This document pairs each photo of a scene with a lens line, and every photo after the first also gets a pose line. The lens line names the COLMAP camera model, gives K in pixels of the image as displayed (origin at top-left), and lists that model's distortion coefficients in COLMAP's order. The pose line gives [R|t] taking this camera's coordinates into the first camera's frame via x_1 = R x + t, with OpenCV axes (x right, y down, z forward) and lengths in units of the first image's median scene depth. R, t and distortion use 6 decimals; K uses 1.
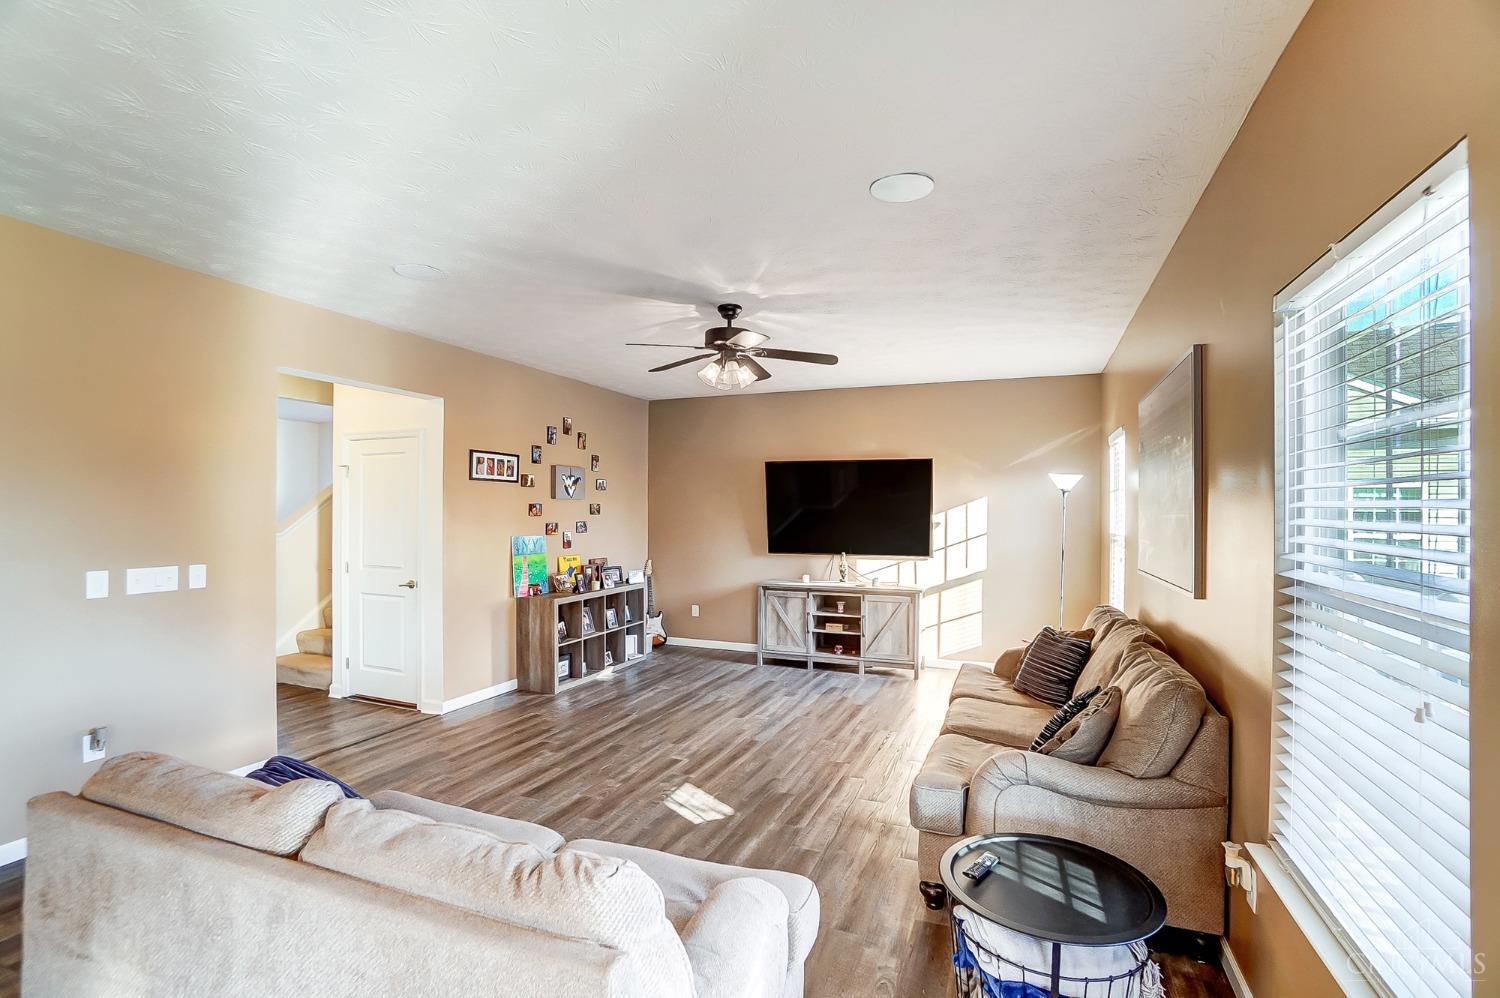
lens RADIAL K [[690.1, 0, 750.0], [0, 690.1, 499.0], [0, 0, 1]] dist [-0.090629, -0.000224]
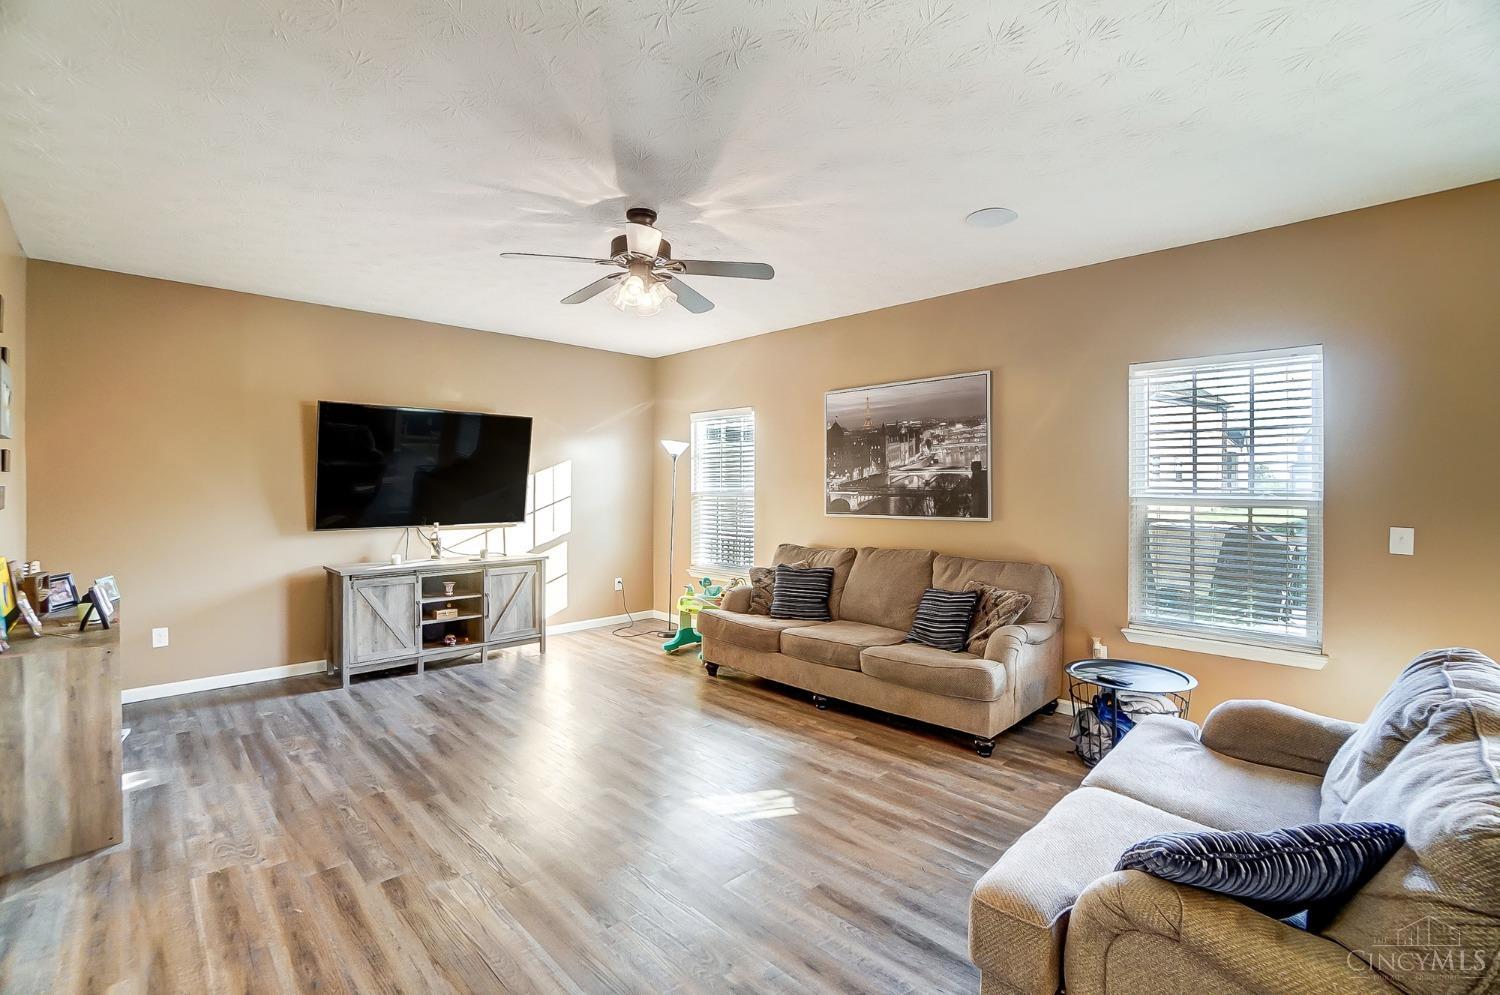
lens RADIAL K [[668.9, 0, 741.0], [0, 668.9, 488.5], [0, 0, 1]] dist [-0.026404, 0.000238]
pose [[0.408573, -0.004920, 0.912712, -0.476702], [-0.015414, 0.999806, 0.012290, 0.023783], [-0.912595, -0.019090, 0.408418, 0.379774]]
